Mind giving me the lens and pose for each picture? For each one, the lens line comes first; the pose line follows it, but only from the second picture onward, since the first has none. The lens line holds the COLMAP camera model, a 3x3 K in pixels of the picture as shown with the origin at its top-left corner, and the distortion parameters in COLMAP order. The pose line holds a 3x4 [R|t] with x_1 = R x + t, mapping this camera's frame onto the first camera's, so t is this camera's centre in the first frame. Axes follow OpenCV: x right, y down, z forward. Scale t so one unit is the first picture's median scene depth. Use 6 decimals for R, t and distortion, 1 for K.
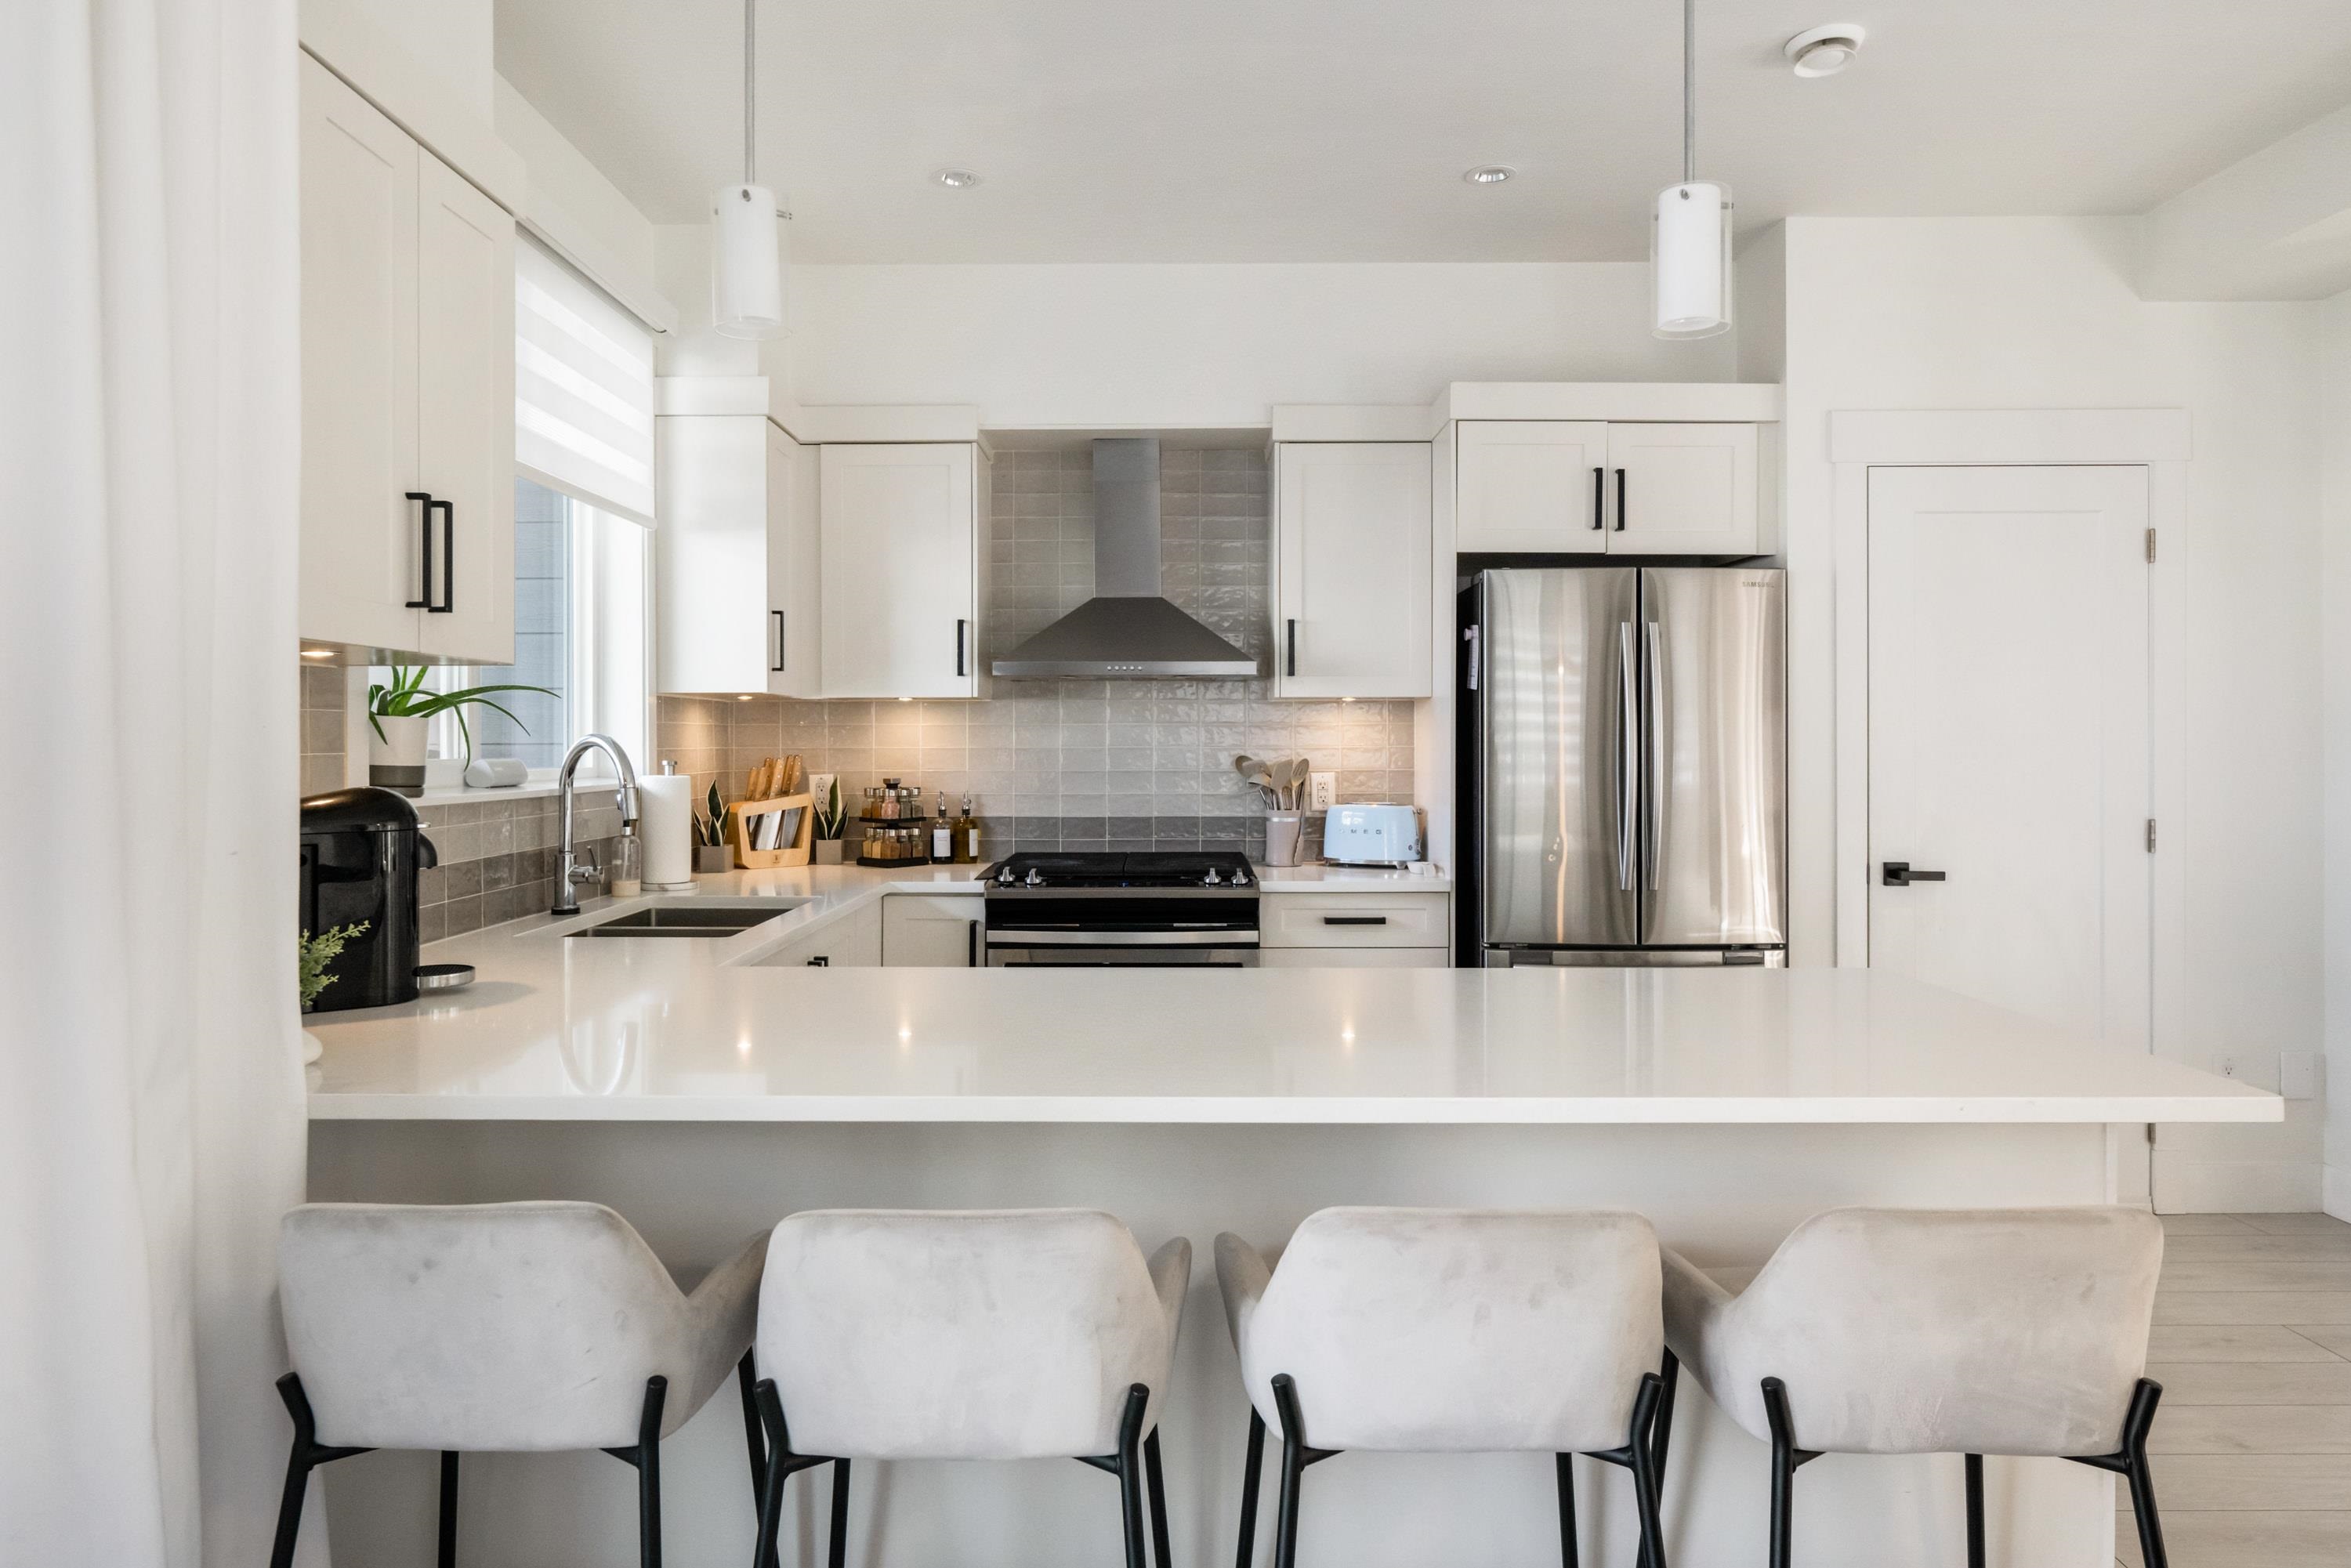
lens RADIAL K [[1430.3, 0, 1166.3], [0, 1430.3, 742.9], [0, 0, 1]] dist [-0.000630, -0.000285]
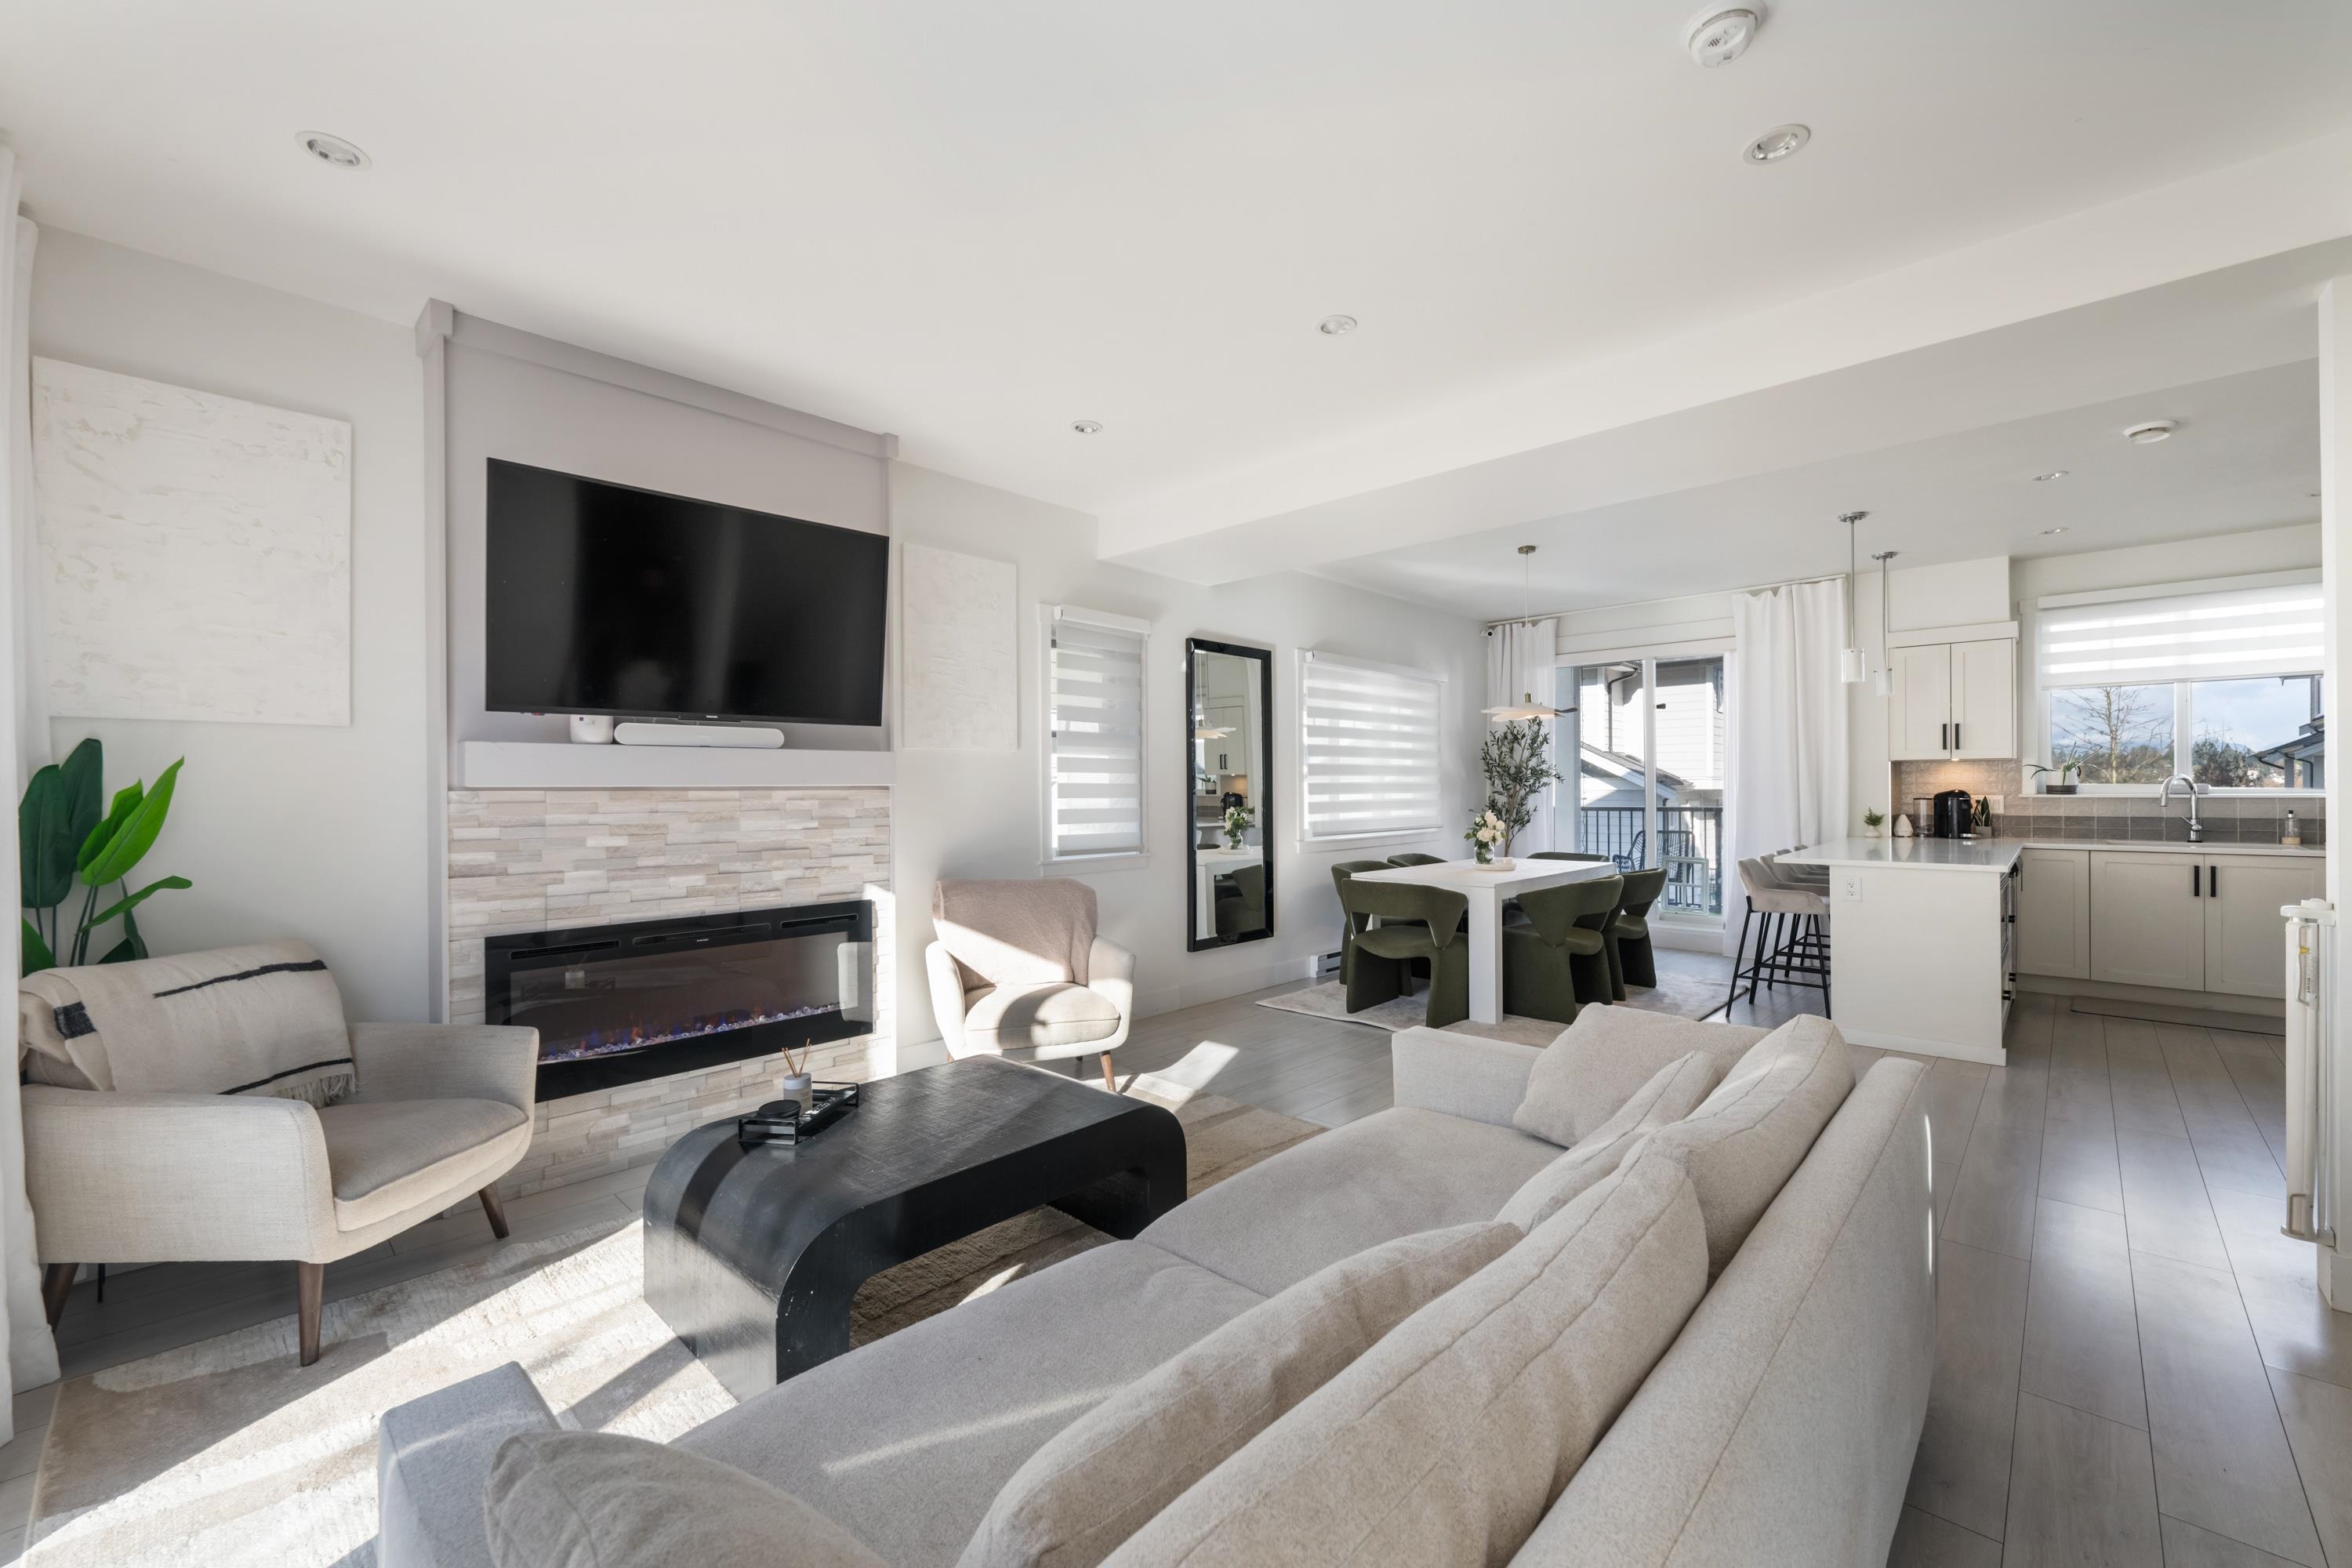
lens RADIAL K [[947.9, 0, 1190.1], [0, 947.9, 786.8], [0, 0, 1]] dist [0.001590, 0.001586]
pose [[-0.678519, 0.005824, -0.734560, 1.594661], [0.007305, 0.999973, 0.001181, 0.000755], [0.734547, -0.004564, -0.678543, 0.621021]]
